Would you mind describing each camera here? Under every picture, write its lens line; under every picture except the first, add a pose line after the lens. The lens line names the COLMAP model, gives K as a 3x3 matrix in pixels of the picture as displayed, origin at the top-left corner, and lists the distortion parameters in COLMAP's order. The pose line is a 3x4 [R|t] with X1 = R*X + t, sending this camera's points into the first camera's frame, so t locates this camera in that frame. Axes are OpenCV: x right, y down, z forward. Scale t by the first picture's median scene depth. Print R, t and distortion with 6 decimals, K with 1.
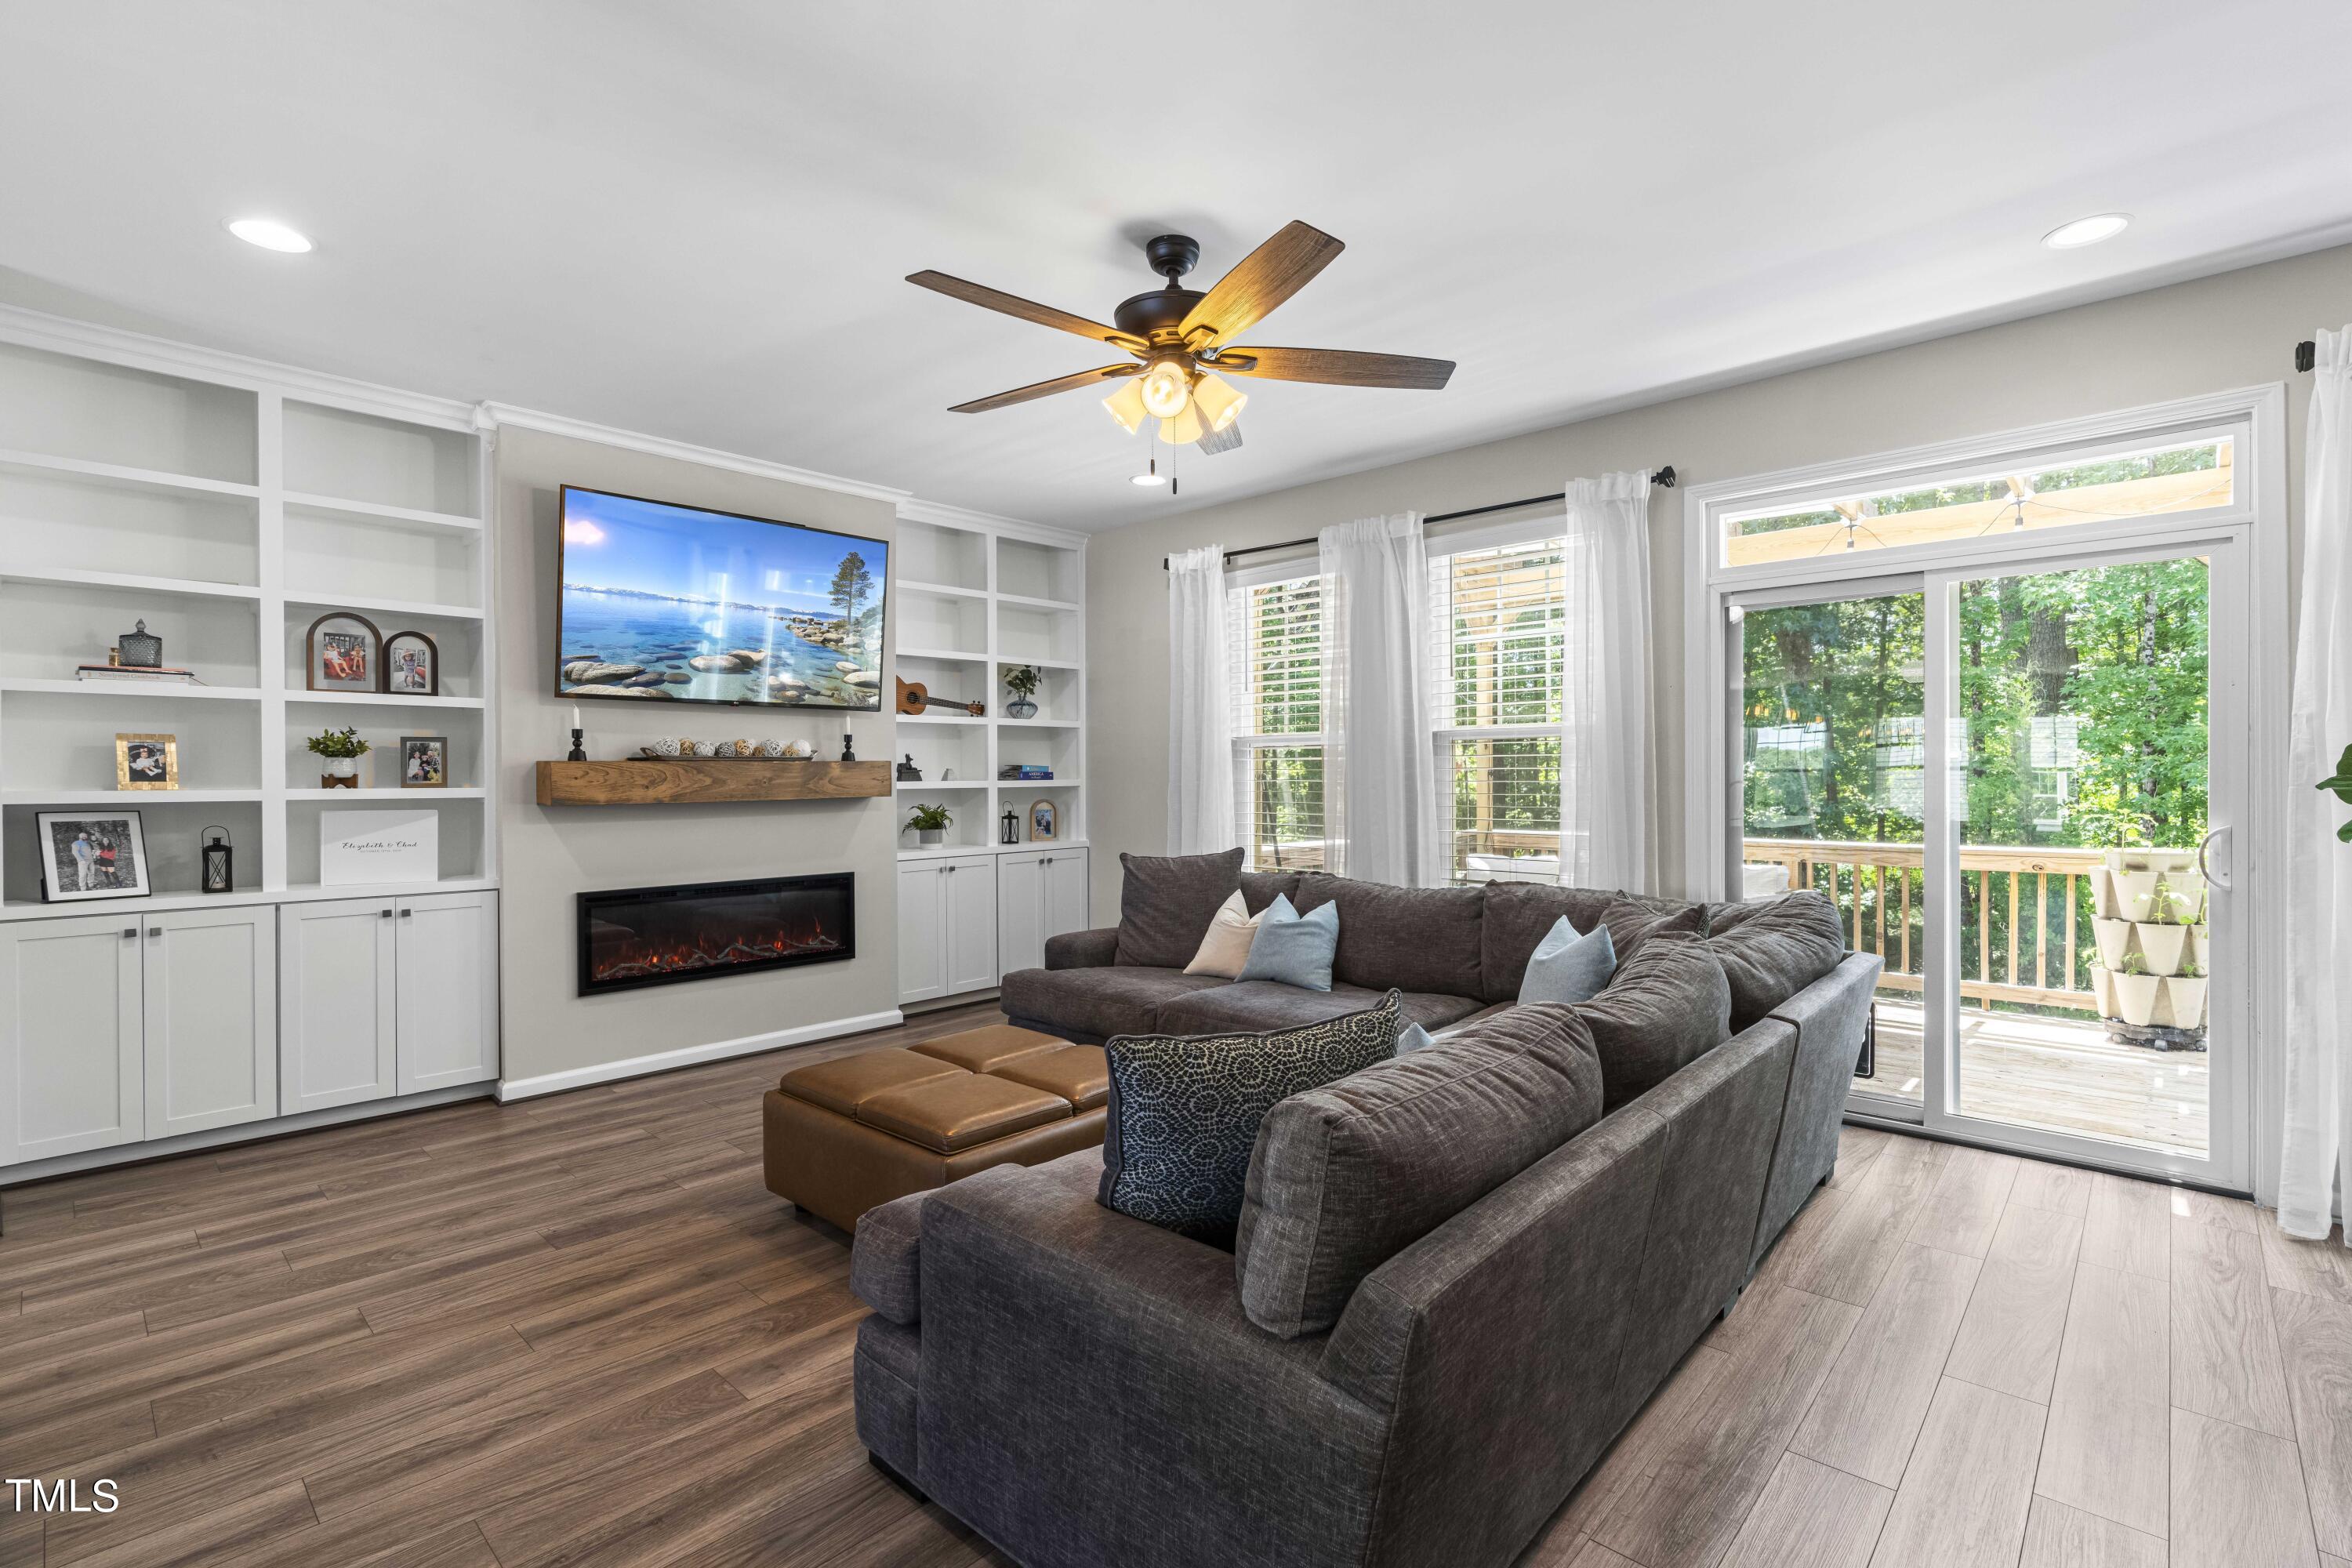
lens RADIAL K [[1064.8, 0, 1176.0], [0, 1064.8, 784.0], [0, 0, 1]] dist [-0.009851, 0.000047]
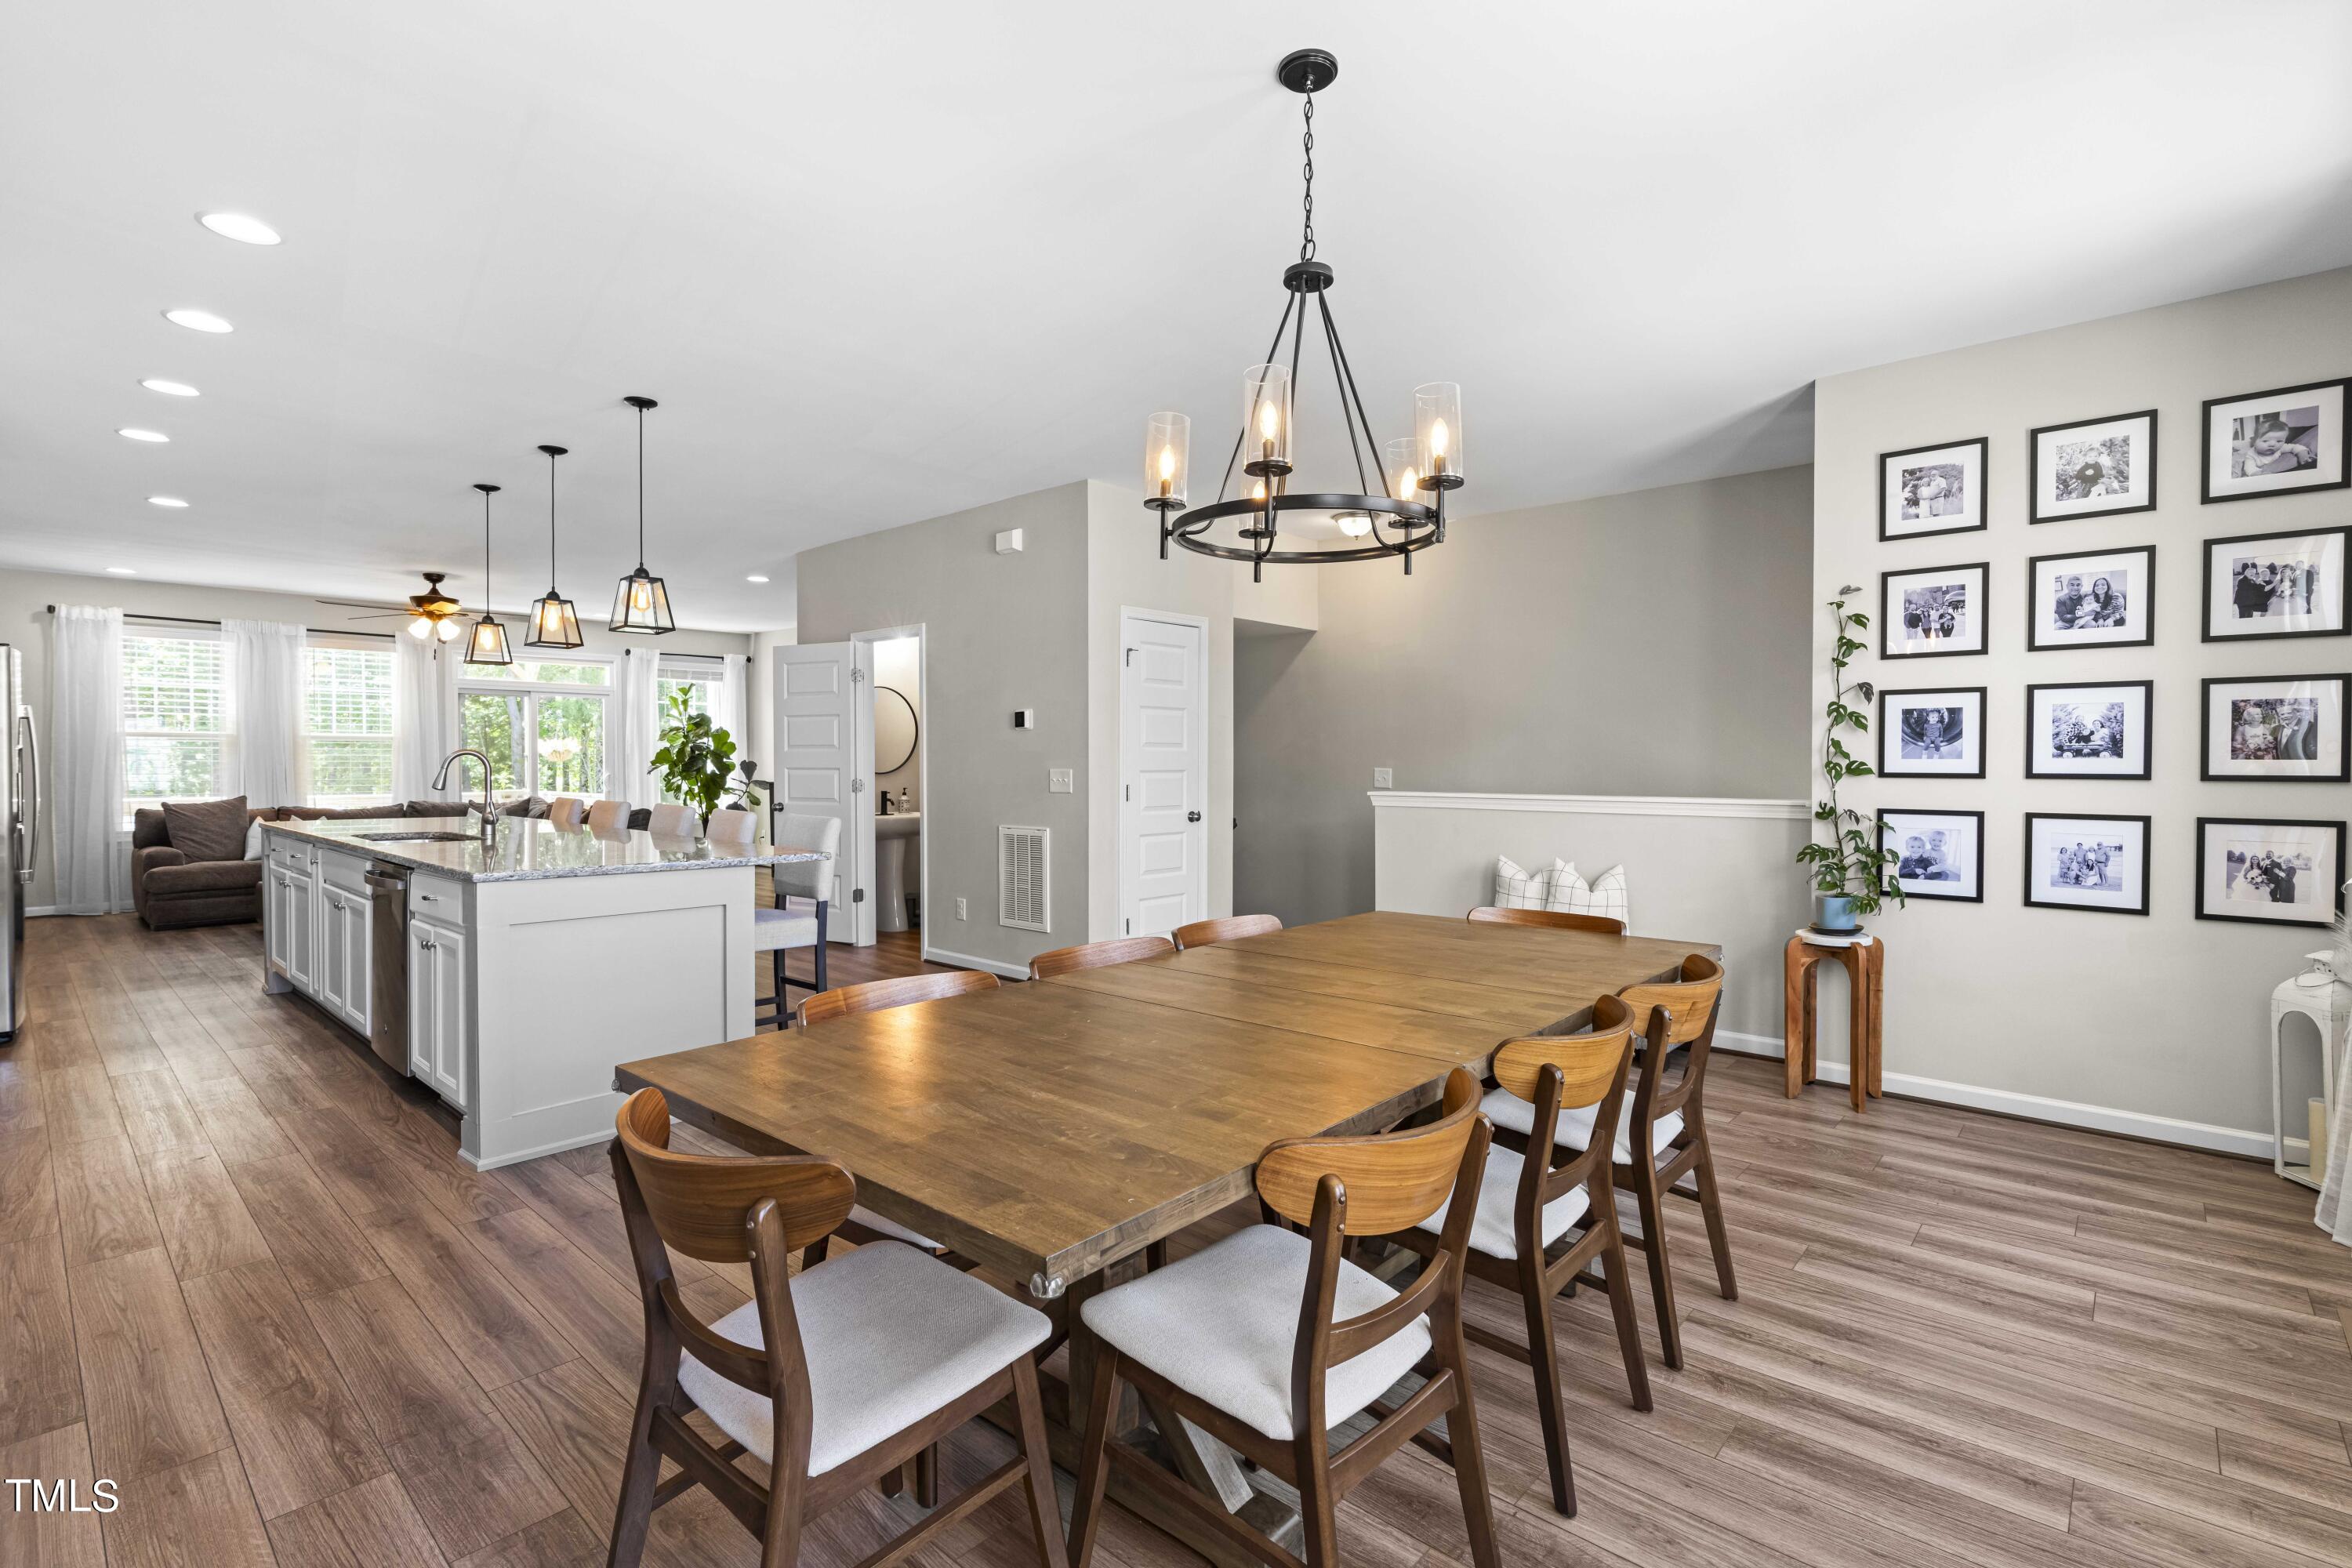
lens RADIAL K [[1075.8, 0, 1174.1], [0, 1075.8, 778.0], [0, 0, 1]] dist [-0.002578, -0.000136]
pose [[-0.016470, -0.010002, 0.999814, -1.922709], [0.009303, 0.999905, 0.010156, 0.025559], [-0.999821, 0.009469, -0.016375, -0.626553]]
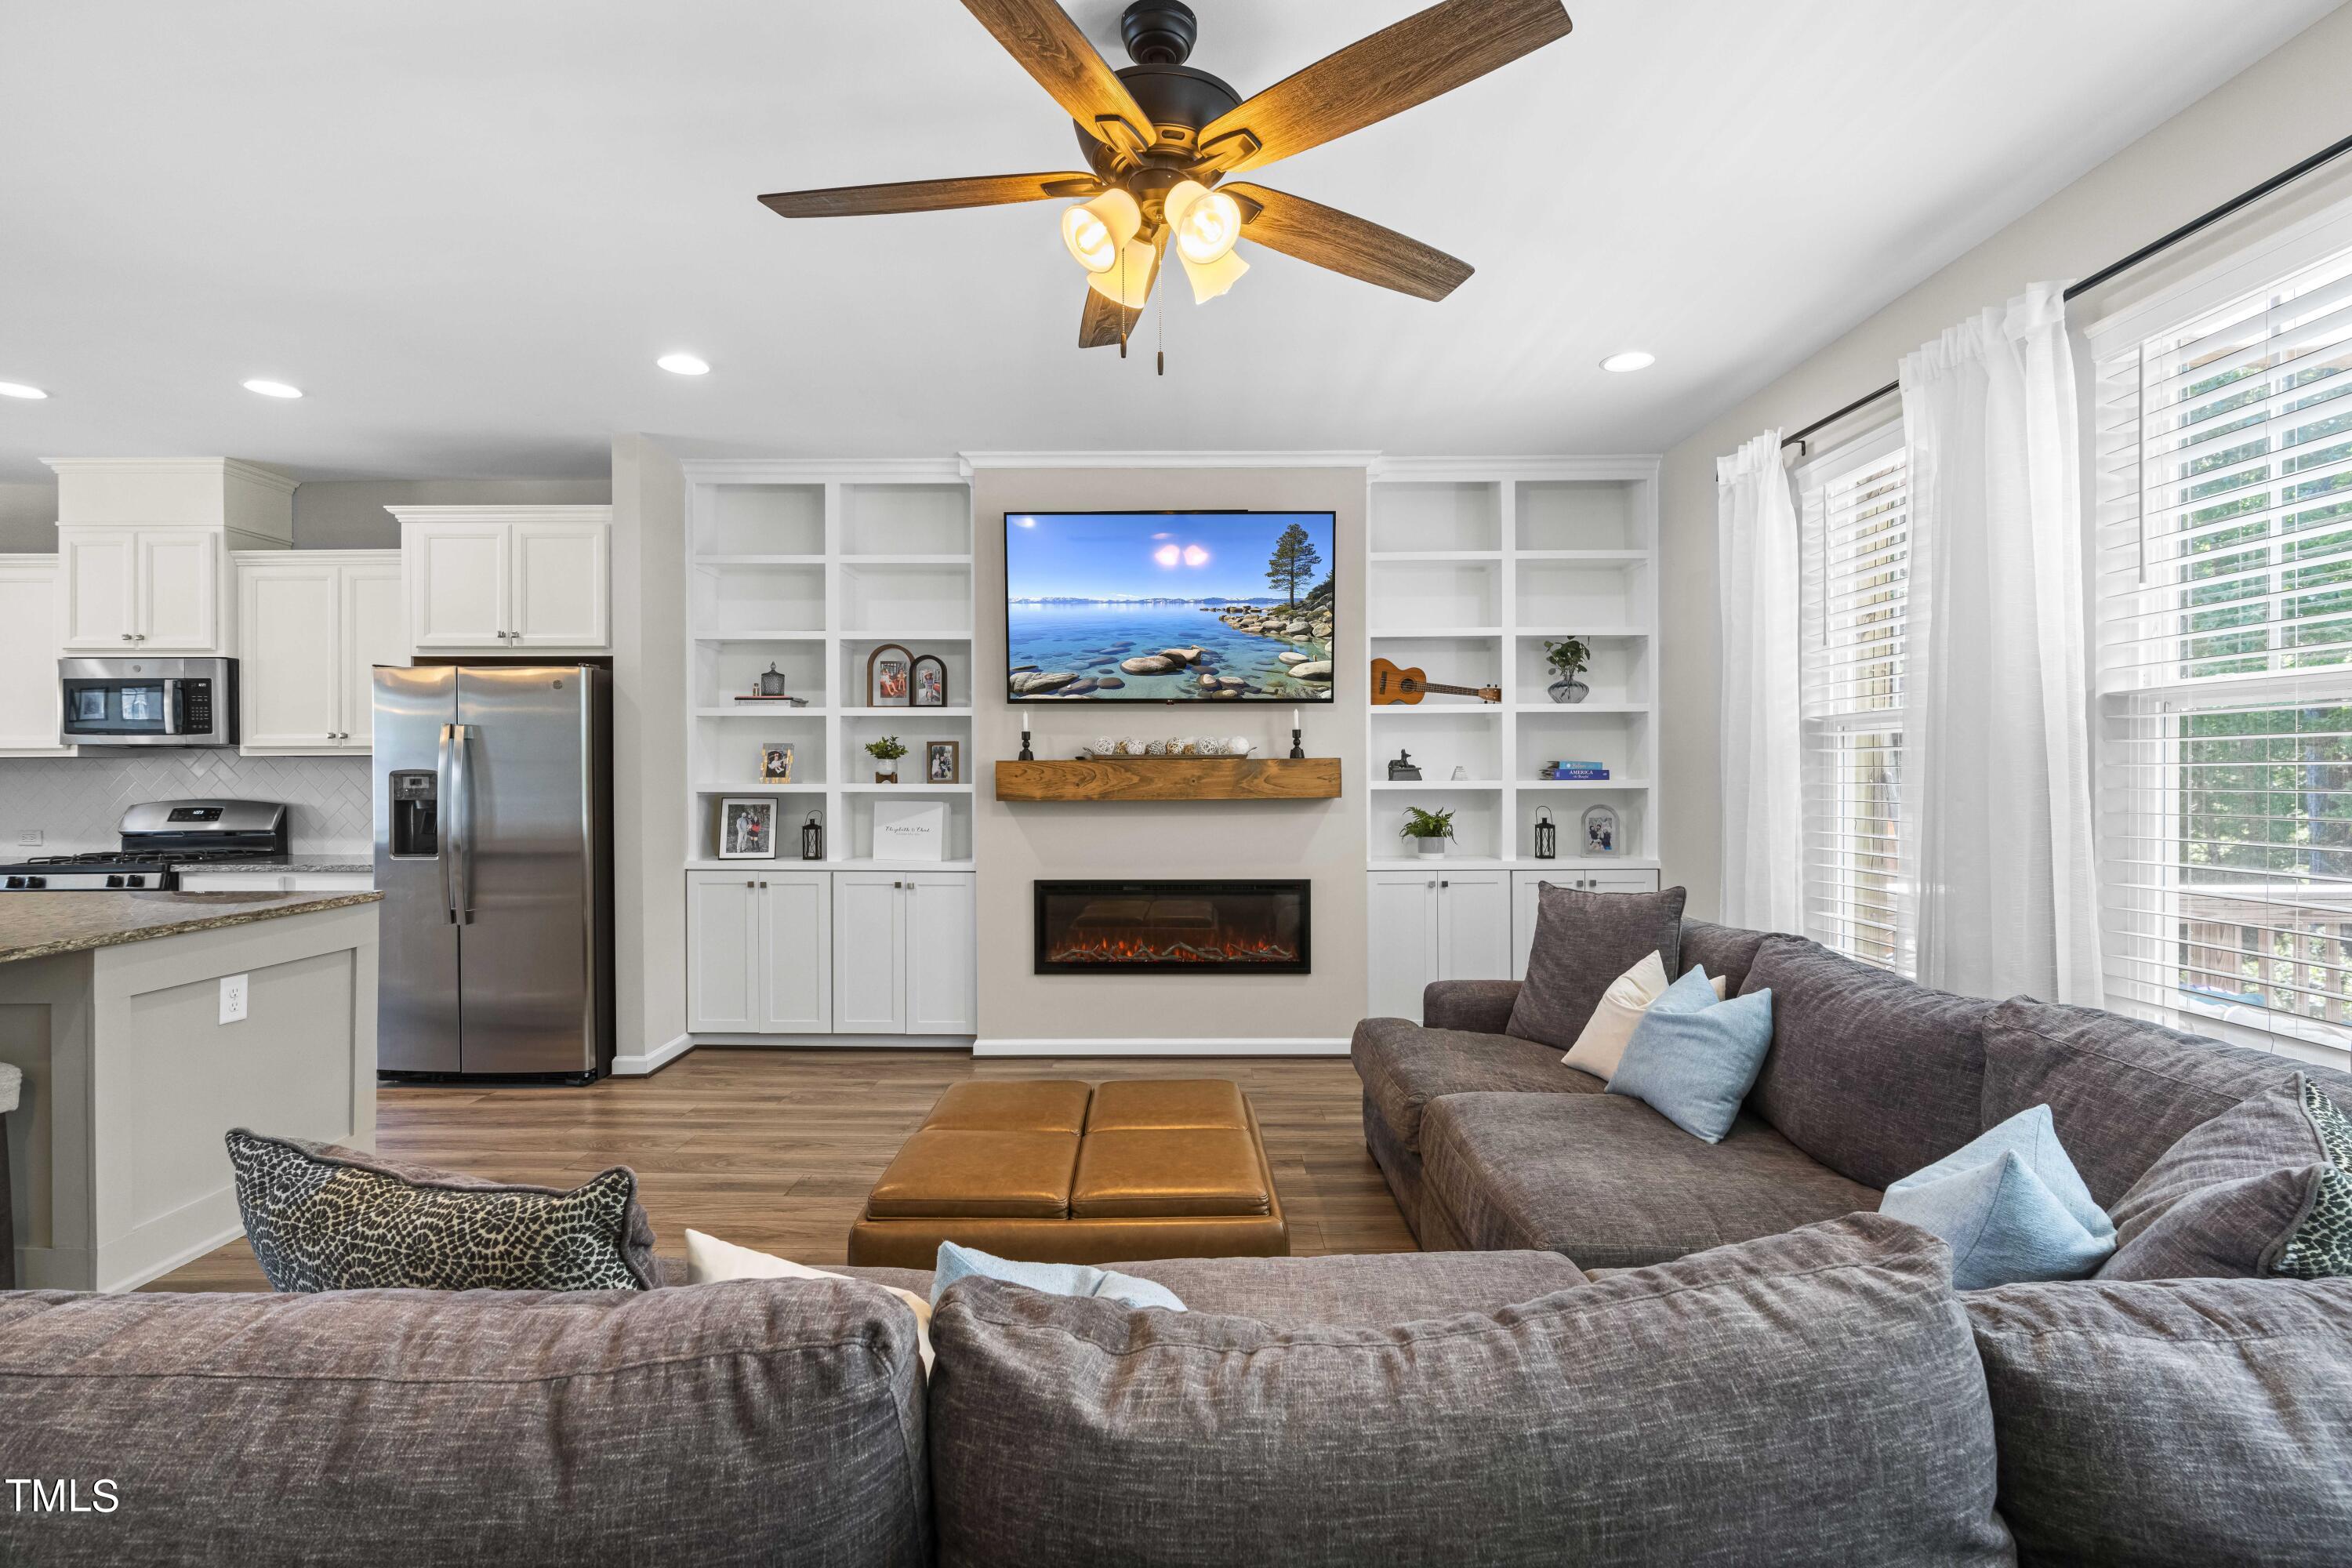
lens RADIAL K [[1068.3, 0, 1183.6], [0, 1068.3, 776.3], [0, 0, 1]] dist [-0.001157, 0.000342]
pose [[0.681975, 0.005205, -0.731357, 0.344262], [-0.007598, 0.999971, 0.000032, -0.006210], [0.731336, 0.005535, 0.681995, 0.342969]]
